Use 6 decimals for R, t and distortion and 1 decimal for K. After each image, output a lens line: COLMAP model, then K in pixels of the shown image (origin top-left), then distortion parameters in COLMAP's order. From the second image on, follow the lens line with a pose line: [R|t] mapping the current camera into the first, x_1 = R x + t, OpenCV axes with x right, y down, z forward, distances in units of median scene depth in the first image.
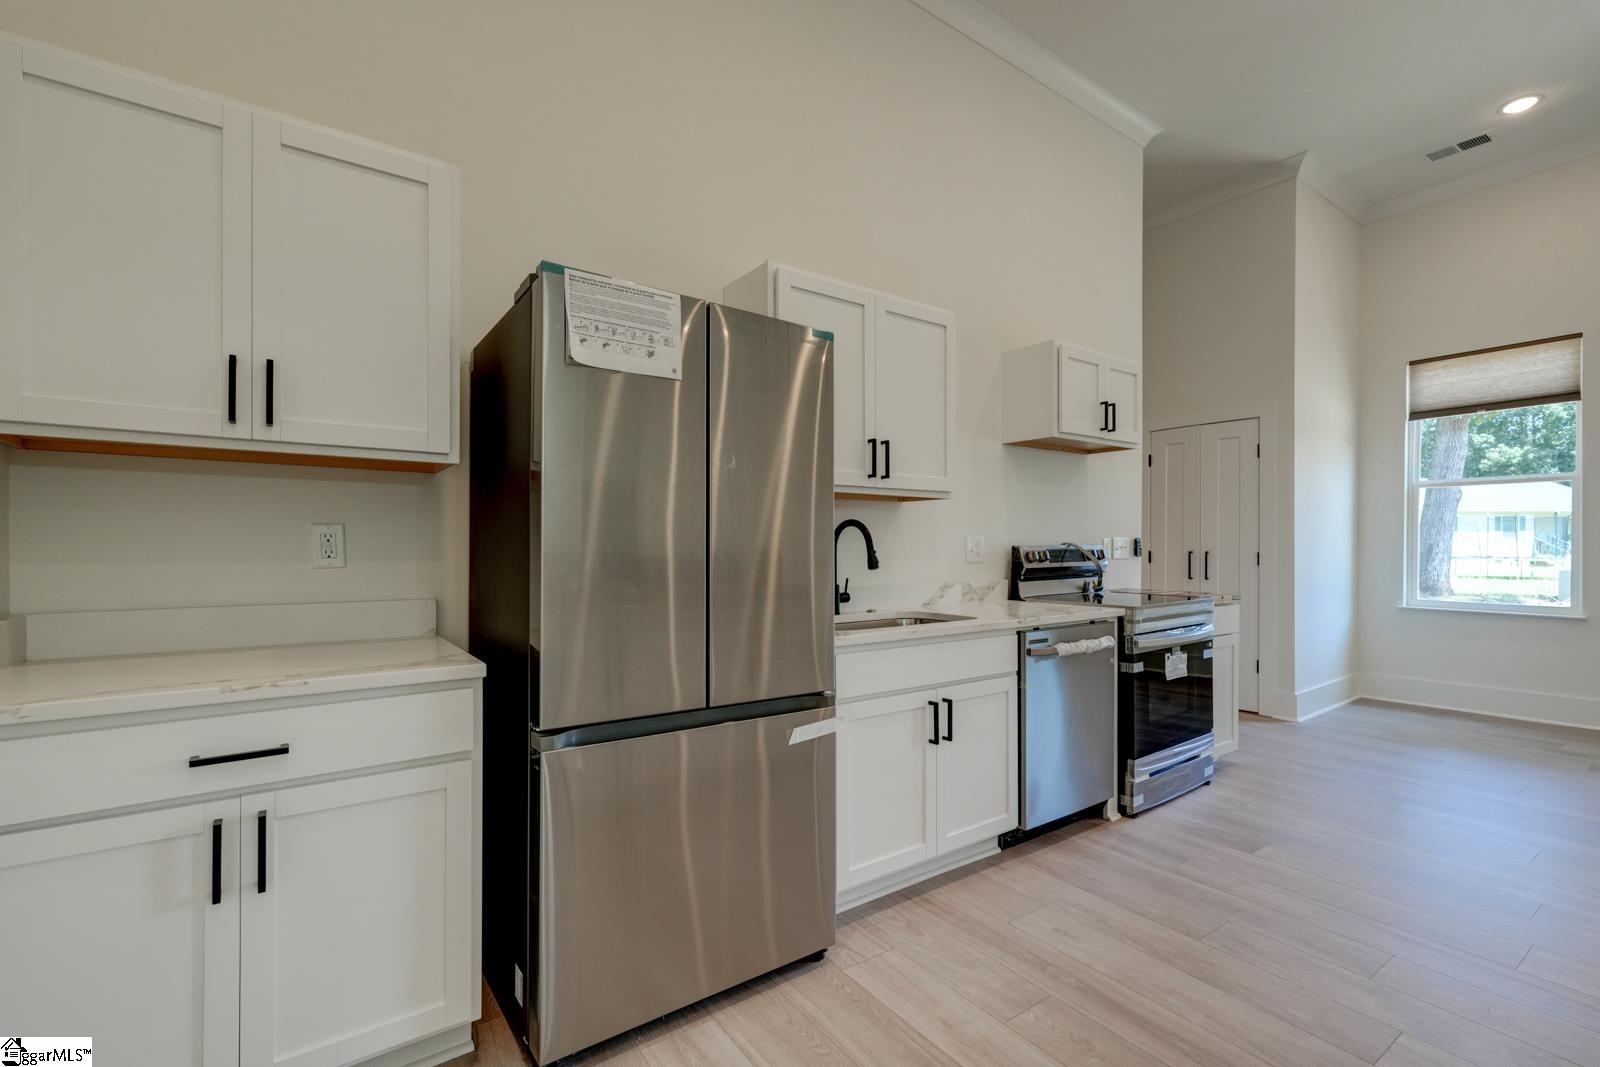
lens RADIAL K [[699.7, 0, 811.8], [0, 699.7, 550.9], [0, 0, 1]] dist [0.004985, -0.000084]
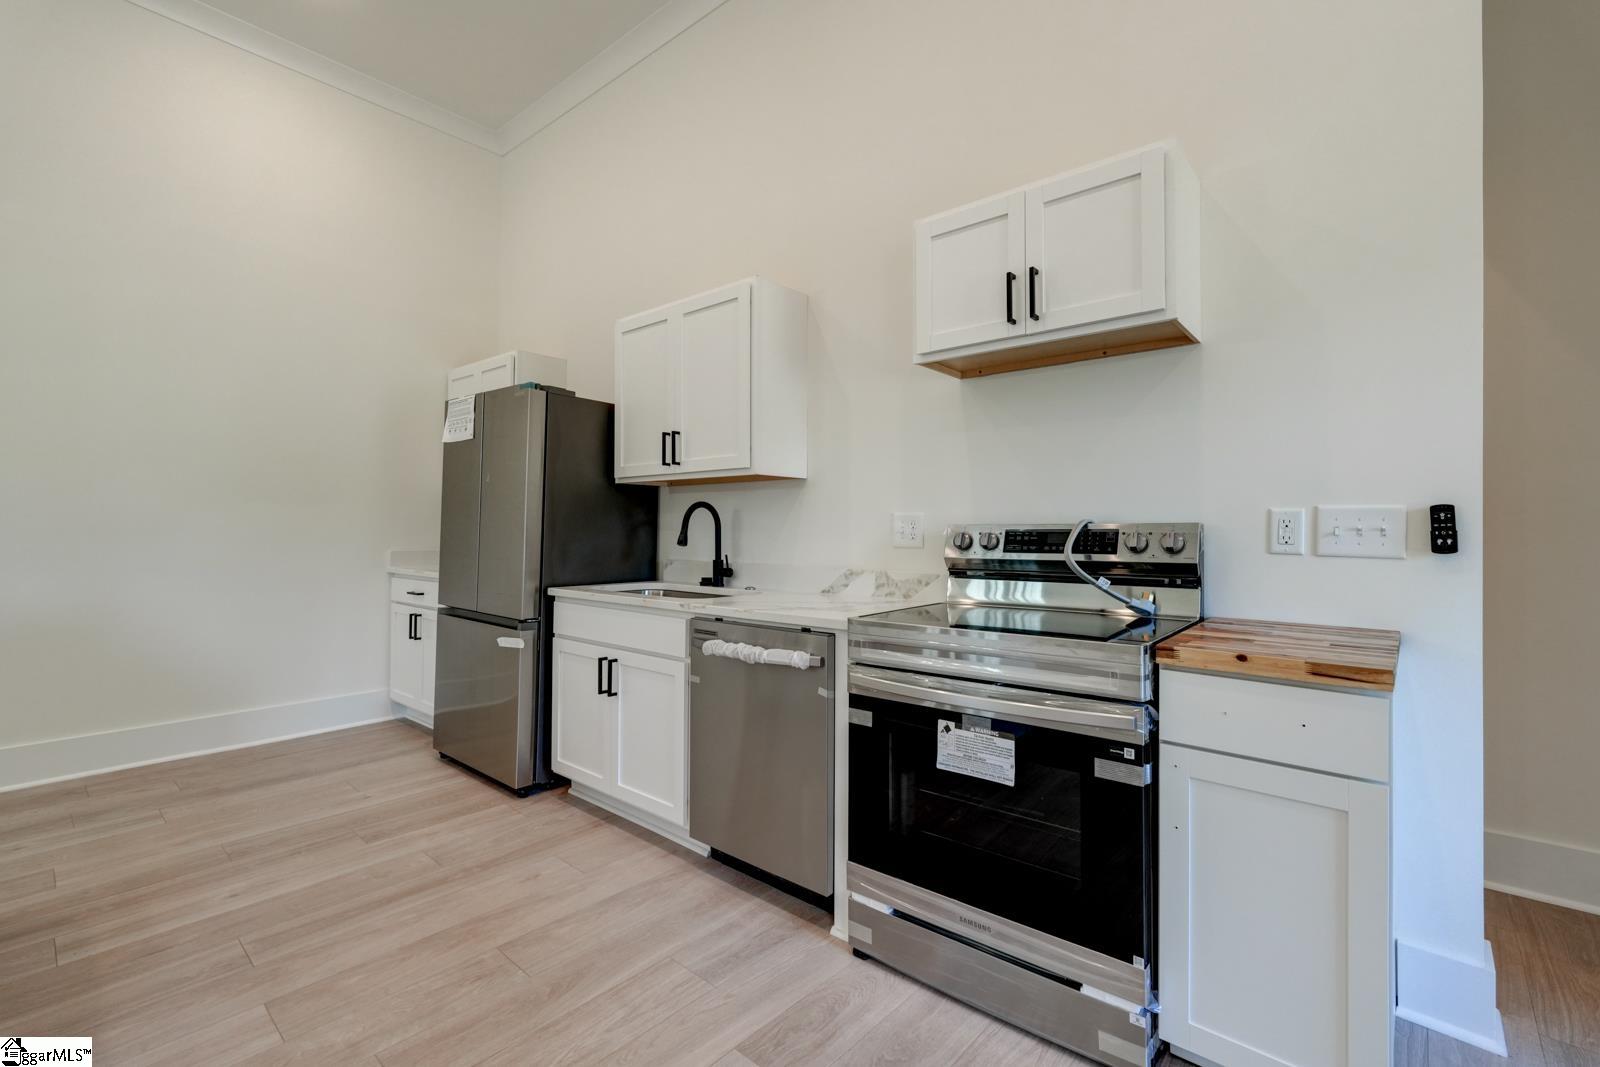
lens RADIAL K [[699.7, 0, 802.5], [0, 699.7, 525.5], [0, 0, 1]] dist [0.004985, -0.000084]
pose [[0.235801, -0.005444, -0.971786, 1.177967], [-0.010815, 0.999908, -0.008226, 0.000528], [0.971741, 0.012450, 0.235720, 0.886980]]
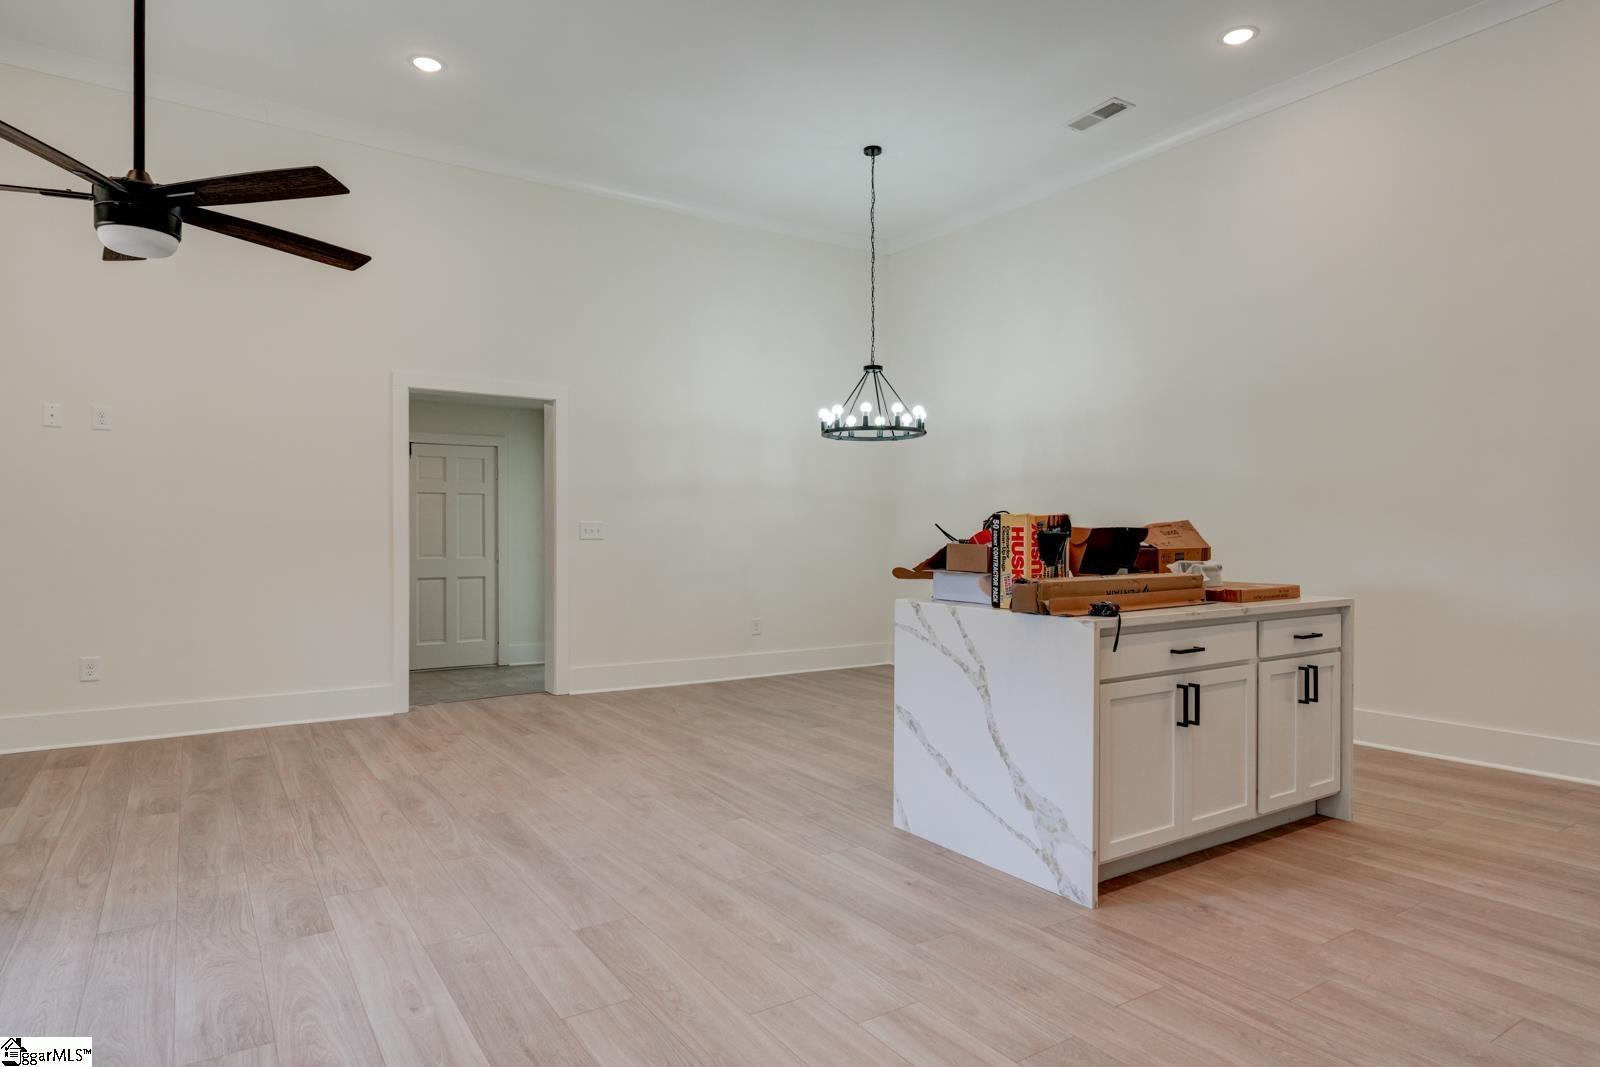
lens RADIAL K [[937.8, 0, 806.0], [0, 937.8, 539.0], [0, 0, 1]] dist [0.006286, -0.001195]
pose [[-0.999735, 0.004367, 0.022614, 1.021413], [0.004545, 0.999959, 0.007848, -0.003538], [-0.022579, 0.007949, -0.999713, 1.587904]]
